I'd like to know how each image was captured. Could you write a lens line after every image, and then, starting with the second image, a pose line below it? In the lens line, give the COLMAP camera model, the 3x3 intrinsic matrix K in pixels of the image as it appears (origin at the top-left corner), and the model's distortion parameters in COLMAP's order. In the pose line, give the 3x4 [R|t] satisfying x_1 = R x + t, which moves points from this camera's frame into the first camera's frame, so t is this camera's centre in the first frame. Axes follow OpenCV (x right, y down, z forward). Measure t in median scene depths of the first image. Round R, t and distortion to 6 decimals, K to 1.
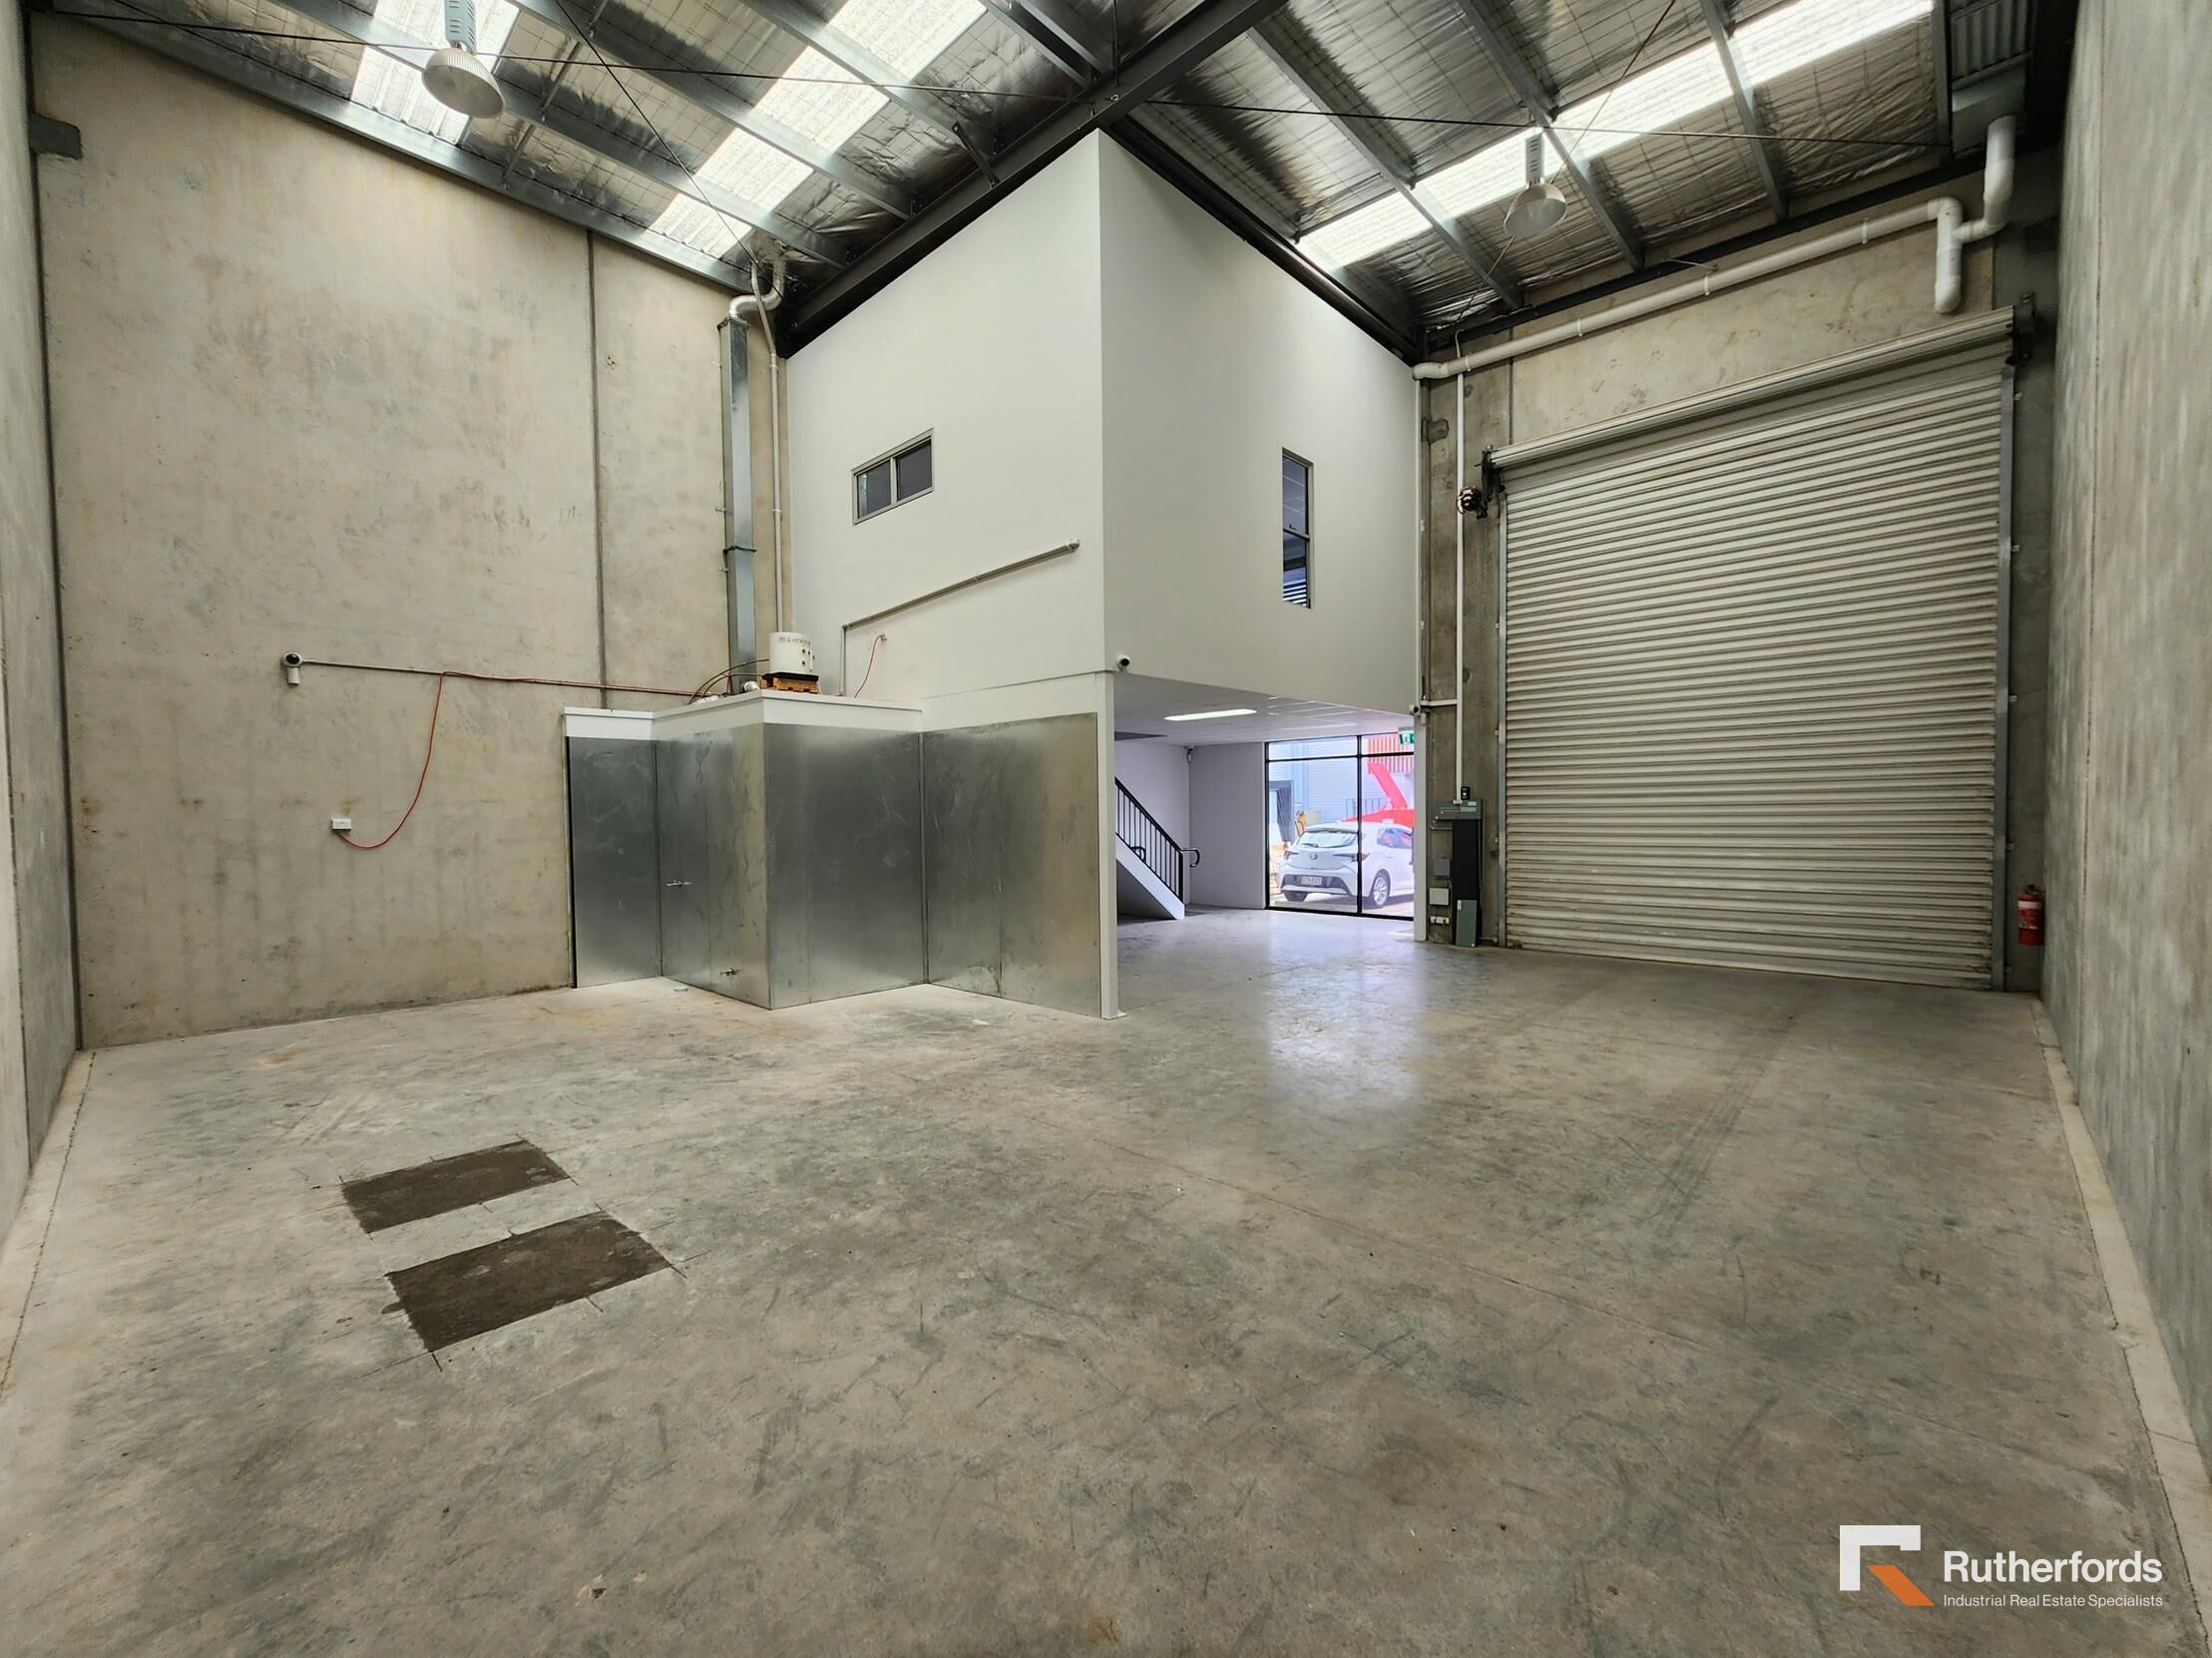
lens RADIAL K [[909.0, 0, 1111.7], [0, 909.0, 845.4], [0, 0, 1]] dist [0.000382, -0.000493]
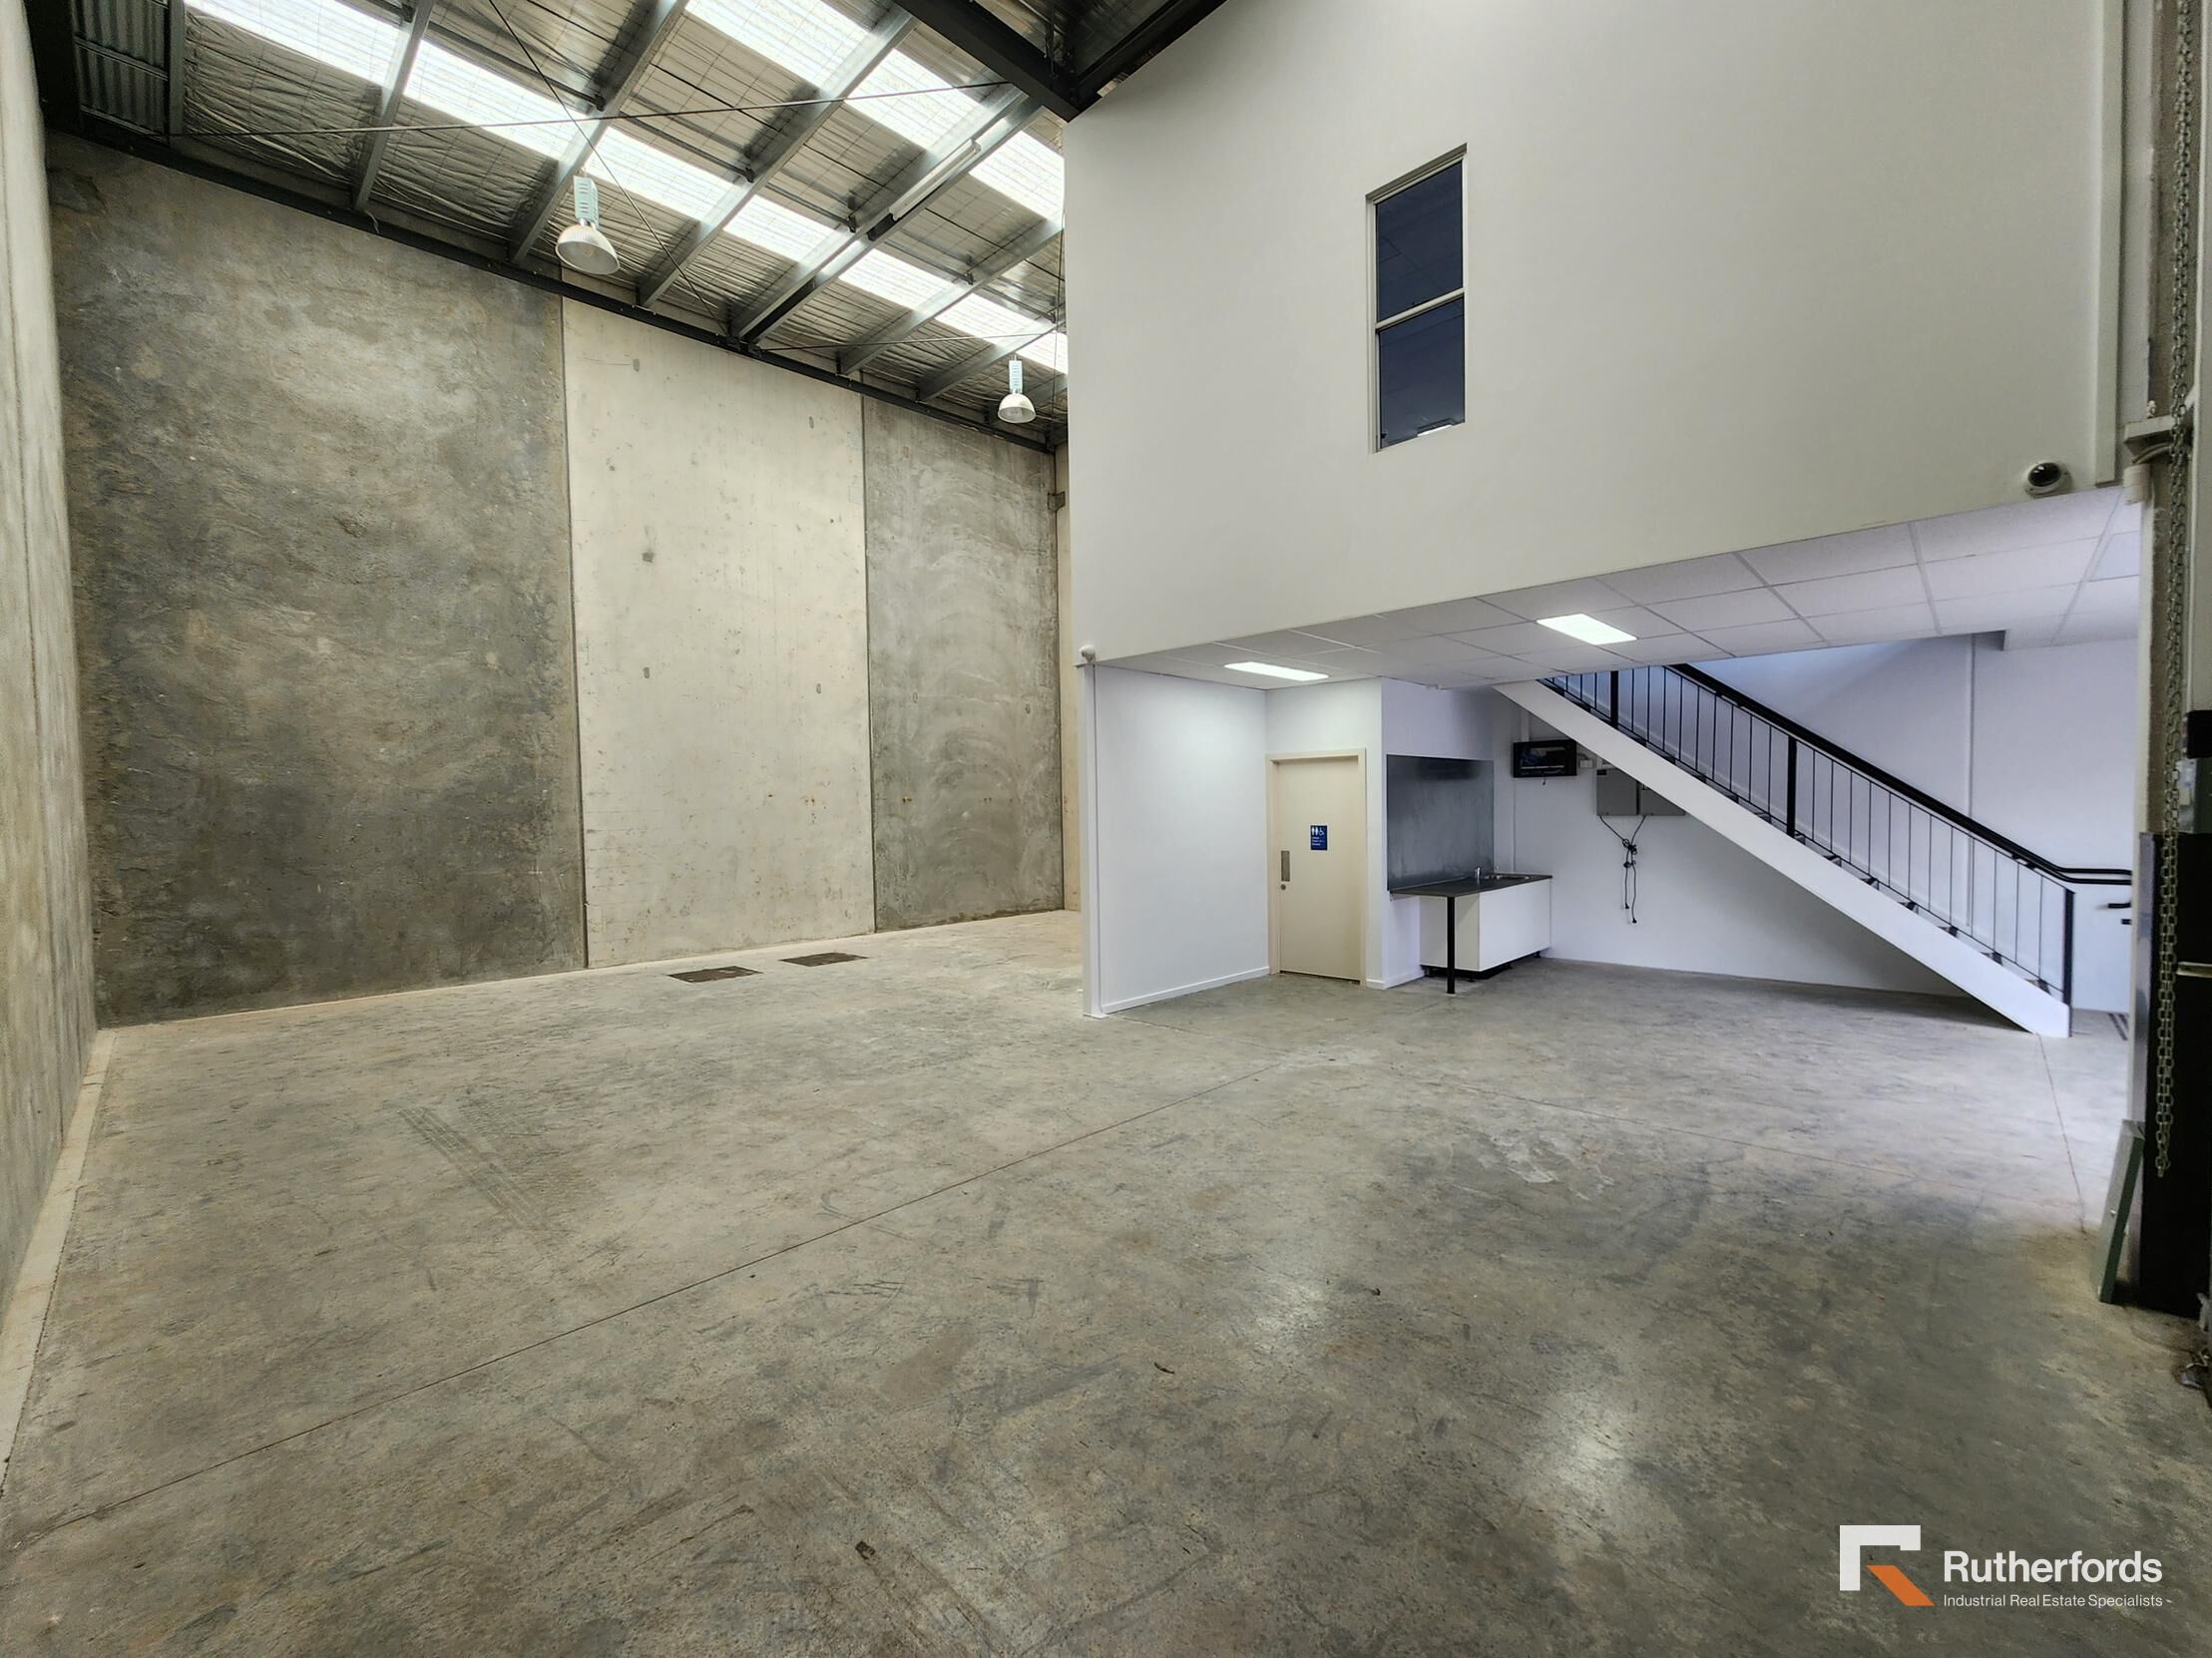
lens RADIAL K [[909.0, 0, 1116.9], [0, 909.0, 839.4], [0, 0, 1]] dist [0.000382, -0.000493]
pose [[-0.005213, 0.046933, -0.998884, 1.018211], [-0.021741, 0.998657, 0.047036, -0.050643], [0.999750, 0.021962, -0.004185, 1.070482]]
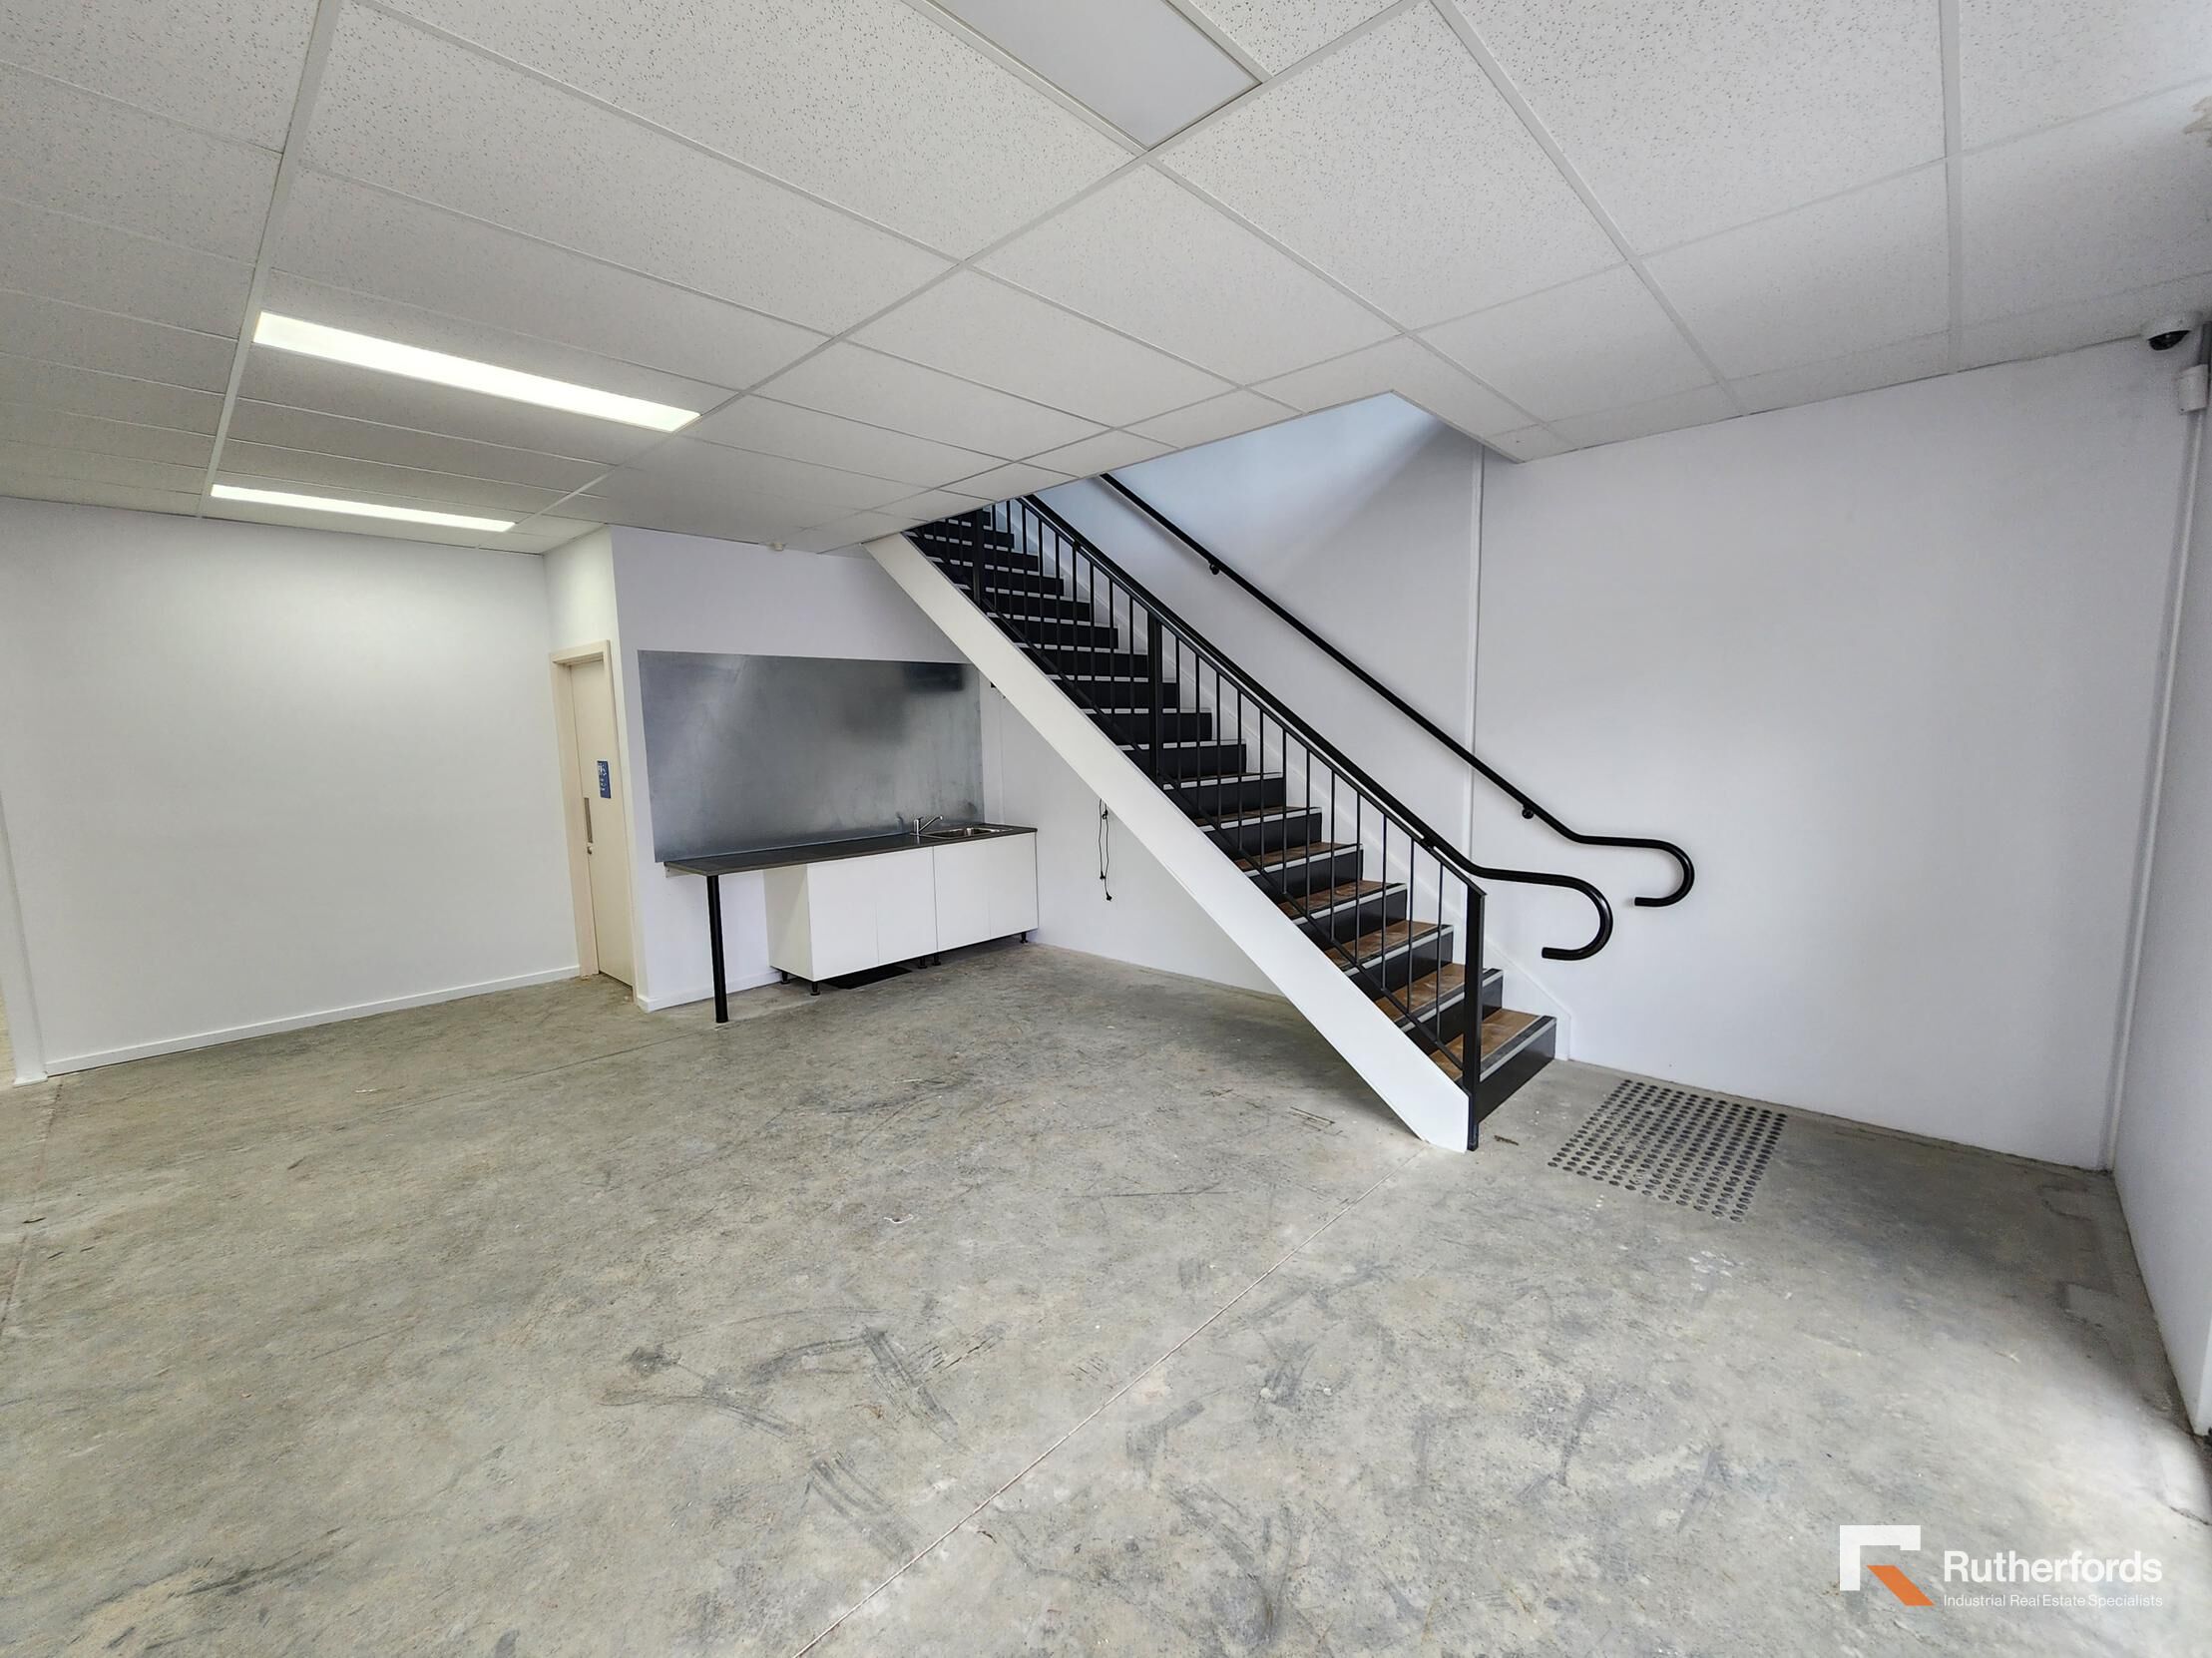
lens RADIAL K [[909.0, 0, 1115.4], [0, 909.0, 823.0], [0, 0, 1]] dist [0.000382, -0.000493]
pose [[0.009827, 0.119946, -0.992732, 0.611849], [-0.019919, 0.992606, 0.119733, -0.068360], [0.999753, 0.018598, 0.012144, 1.785300]]
